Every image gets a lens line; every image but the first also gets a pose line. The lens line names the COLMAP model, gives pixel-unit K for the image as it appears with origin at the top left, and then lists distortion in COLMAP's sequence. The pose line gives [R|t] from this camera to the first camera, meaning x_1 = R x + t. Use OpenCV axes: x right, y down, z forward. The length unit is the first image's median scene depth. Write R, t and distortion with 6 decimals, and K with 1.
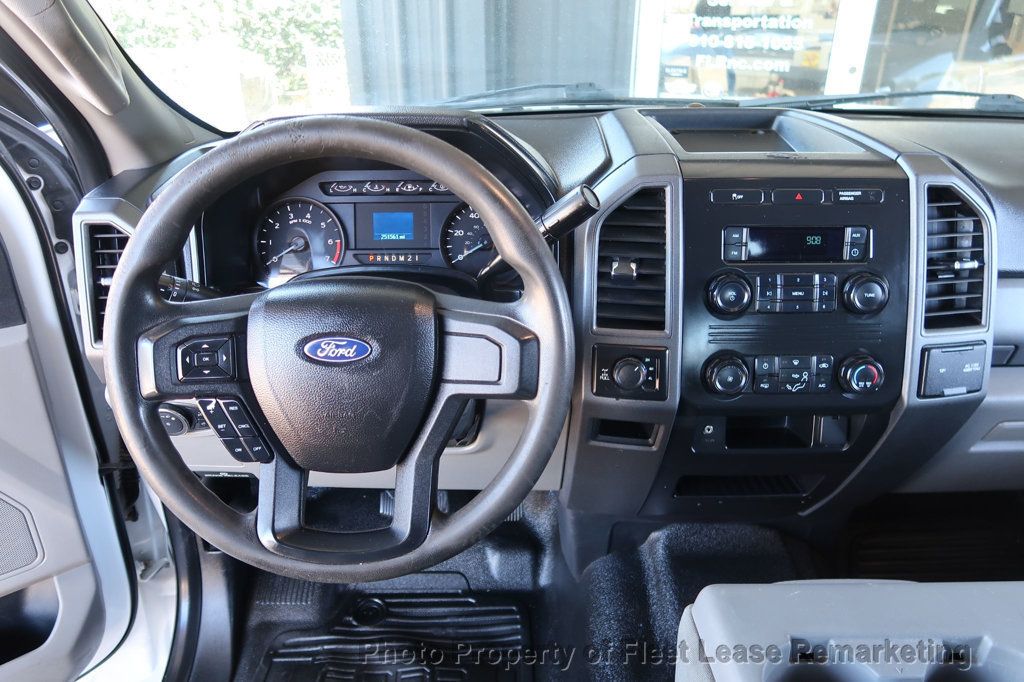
lens RADIAL K [[711.2, 0, 511.3], [0, 711.2, 338.5], [0, 0, 1]] dist [-0.001307, 0.008645]
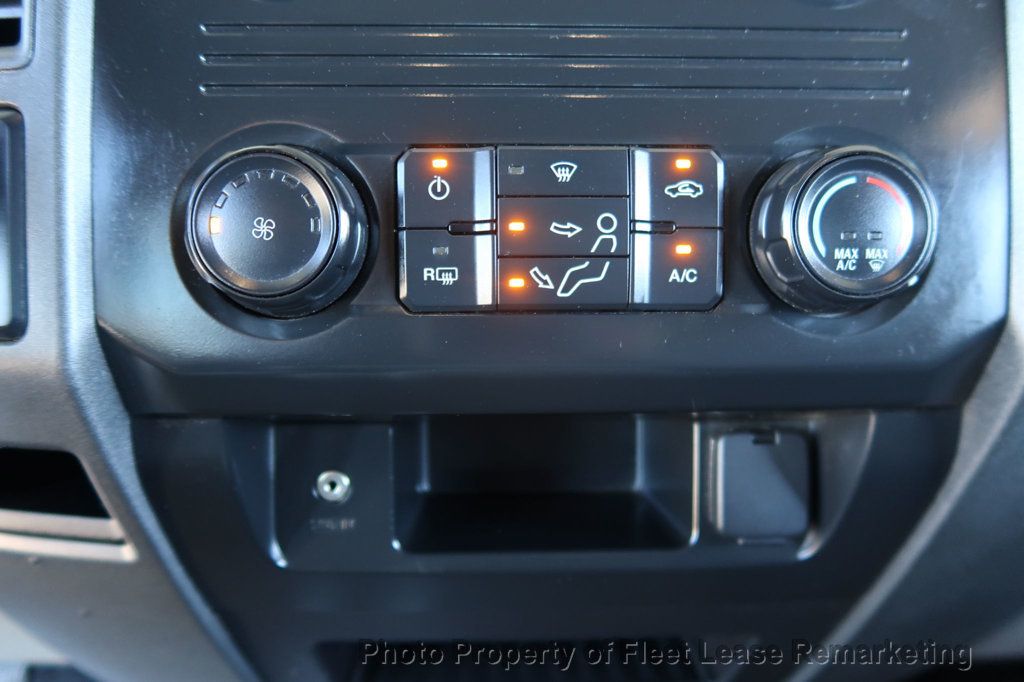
lens RADIAL K [[711.2, 0, 511.3], [0, 711.2, 338.5], [0, 0, 1]] dist [-0.001307, 0.008645]
pose [[0.999787, 0.002153, 0.020533, 0.372539], [0.001012, 0.988235, -0.152938, 0.123096], [-0.020621, 0.152927, 0.988022, 0.763903]]
